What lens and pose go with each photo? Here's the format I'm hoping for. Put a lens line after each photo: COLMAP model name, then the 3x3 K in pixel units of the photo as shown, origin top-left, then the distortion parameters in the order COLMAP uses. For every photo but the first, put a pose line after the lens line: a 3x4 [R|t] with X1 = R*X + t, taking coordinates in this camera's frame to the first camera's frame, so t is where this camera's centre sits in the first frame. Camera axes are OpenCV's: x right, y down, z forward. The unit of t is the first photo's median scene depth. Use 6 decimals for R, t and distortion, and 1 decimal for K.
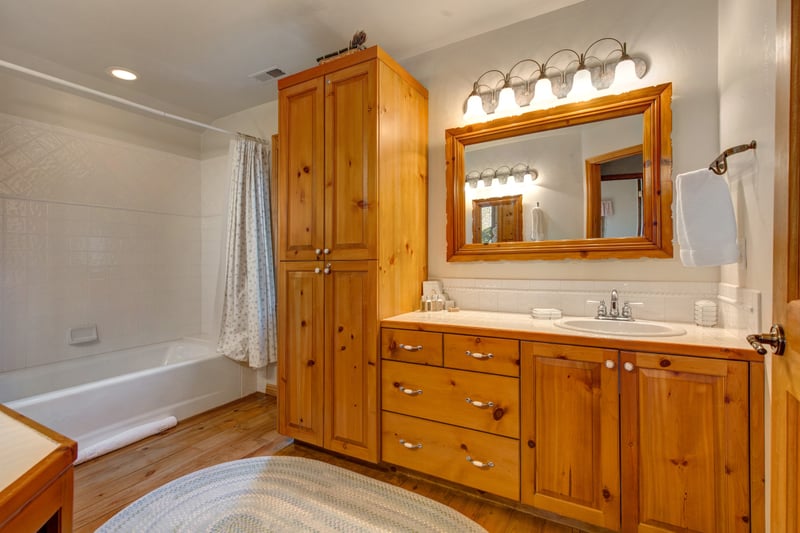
lens RADIAL K [[379.0, 0, 400.5], [0, 379.0, 262.8], [0, 0, 1]] dist [0.003111, 0.000691]
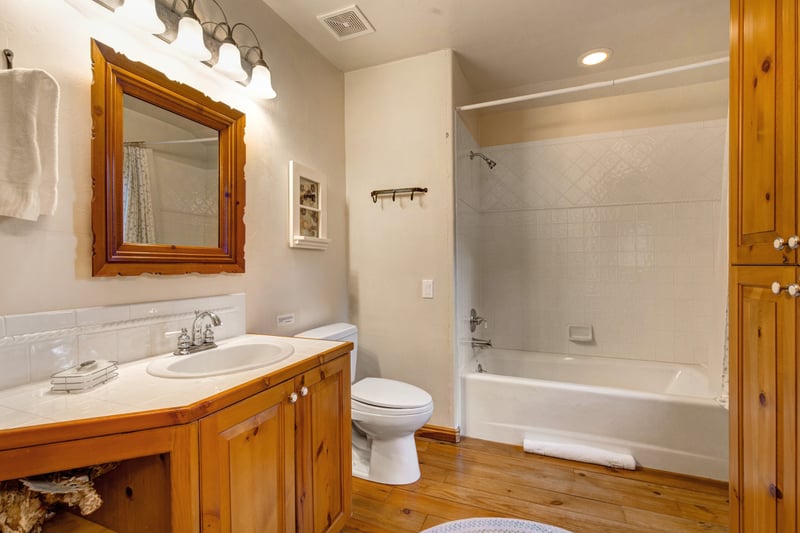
lens RADIAL K [[379.0, 0, 399.9], [0, 379.0, 267.2], [0, 0, 1]] dist [0.003111, 0.000691]
pose [[0.108507, 0.017780, -0.993937, 0.148348], [0.001382, 0.999836, 0.018036, -0.010640], [0.994095, -0.003331, 0.108465, 0.466761]]
